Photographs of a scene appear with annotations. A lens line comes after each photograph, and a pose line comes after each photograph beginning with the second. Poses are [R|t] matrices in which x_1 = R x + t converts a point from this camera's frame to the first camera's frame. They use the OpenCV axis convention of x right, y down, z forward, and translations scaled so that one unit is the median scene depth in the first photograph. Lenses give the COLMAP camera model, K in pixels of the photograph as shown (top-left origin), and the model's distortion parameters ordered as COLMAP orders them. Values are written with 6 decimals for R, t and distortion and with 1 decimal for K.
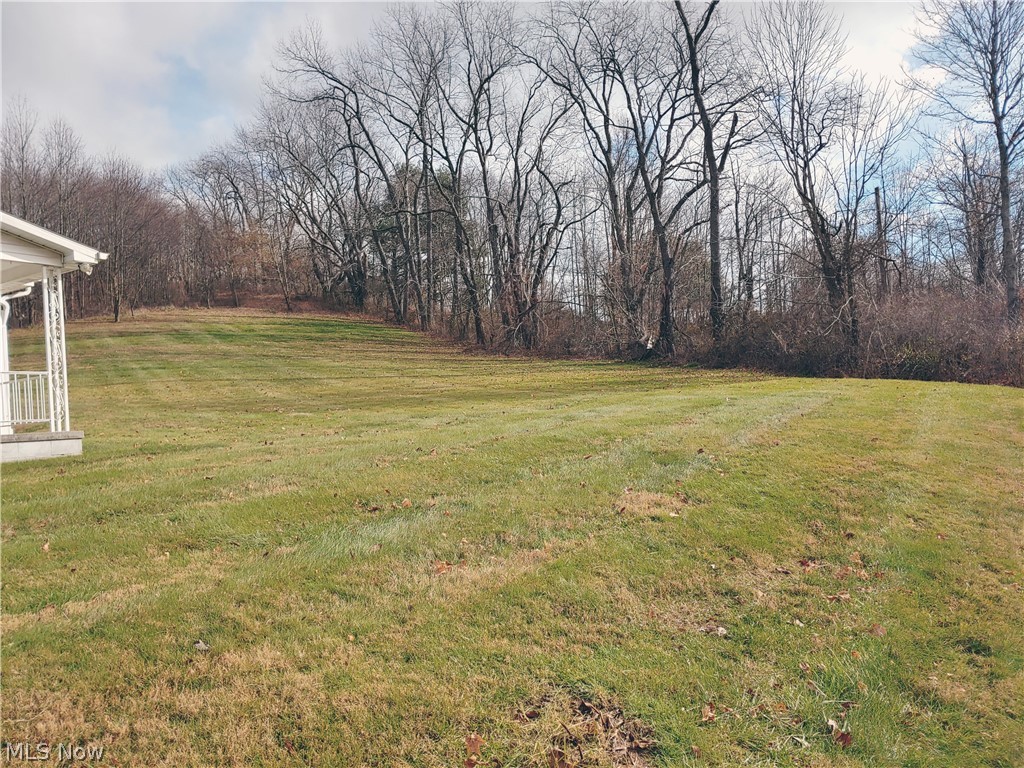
lens RADIAL K [[801.8, 0, 503.2], [0, 801.8, 406.9], [0, 0, 1]] dist [-0.007820, -0.005039]
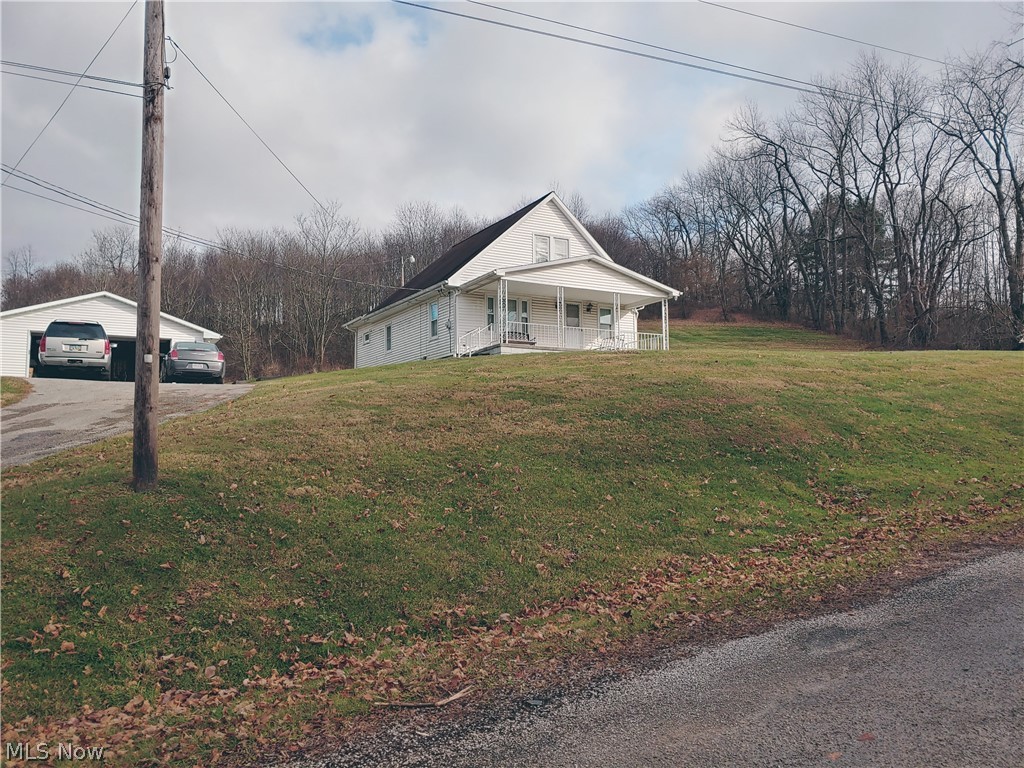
lens RADIAL K [[791.5, 0, 514.2], [0, 791.5, 390.3], [0, 0, 1]] dist [-0.002690, 0.005196]
pose [[0.873209, 0.021784, -0.486858, 0.060726], [-0.039697, 0.998860, -0.026505, 0.042788], [0.485726, 0.042471, 0.873079, -0.292082]]
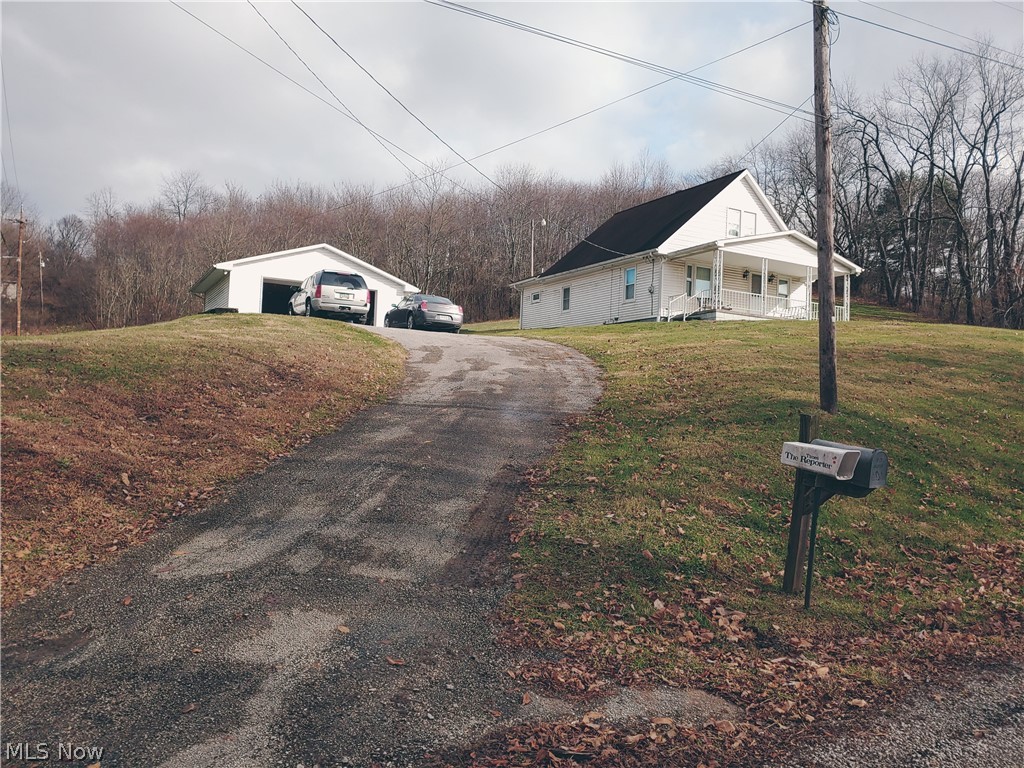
lens RADIAL K [[791.5, 0, 514.2], [0, 791.5, 390.3], [0, 0, 1]] dist [-0.002690, 0.005196]
pose [[0.863811, 0.085916, -0.496436, -0.019351], [-0.086233, 0.996025, 0.022330, 0.053486], [0.496381, 0.023520, 0.867786, -0.382519]]
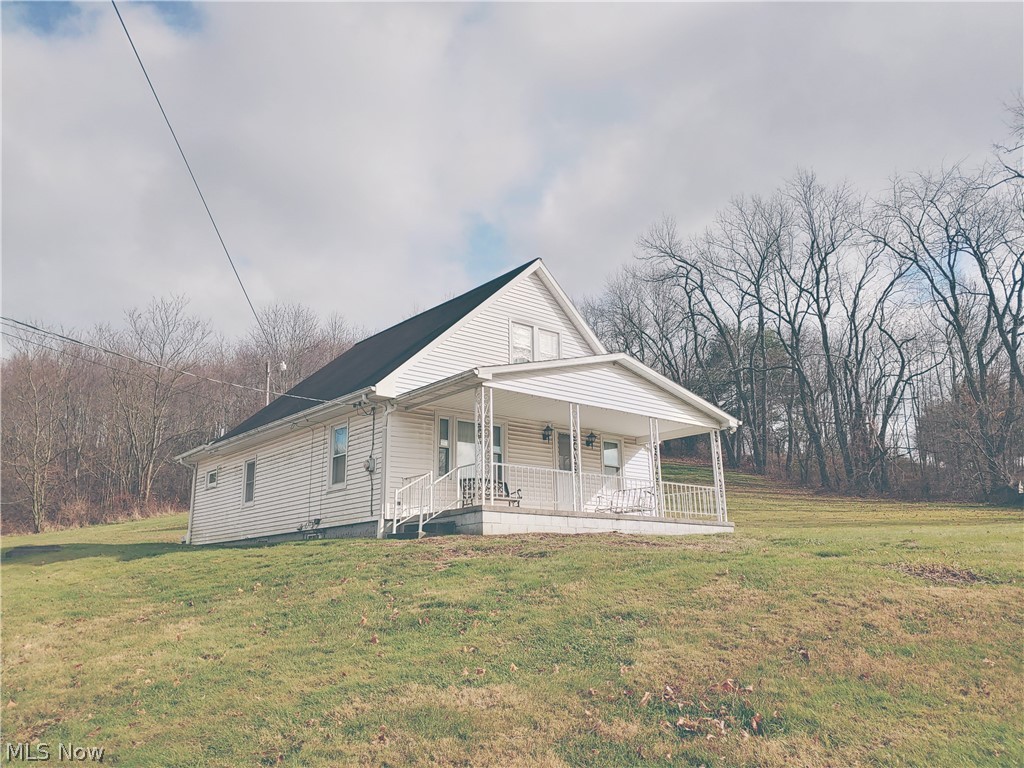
lens RADIAL K [[801.8, 0, 503.2], [0, 801.8, 406.9], [0, 0, 1]] dist [-0.007820, -0.005039]
pose [[0.942601, -0.014493, -0.333606, -0.067169], [-0.045827, 0.983990, -0.172232, 0.019036], [0.330761, 0.177634, 0.926846, -0.145112]]
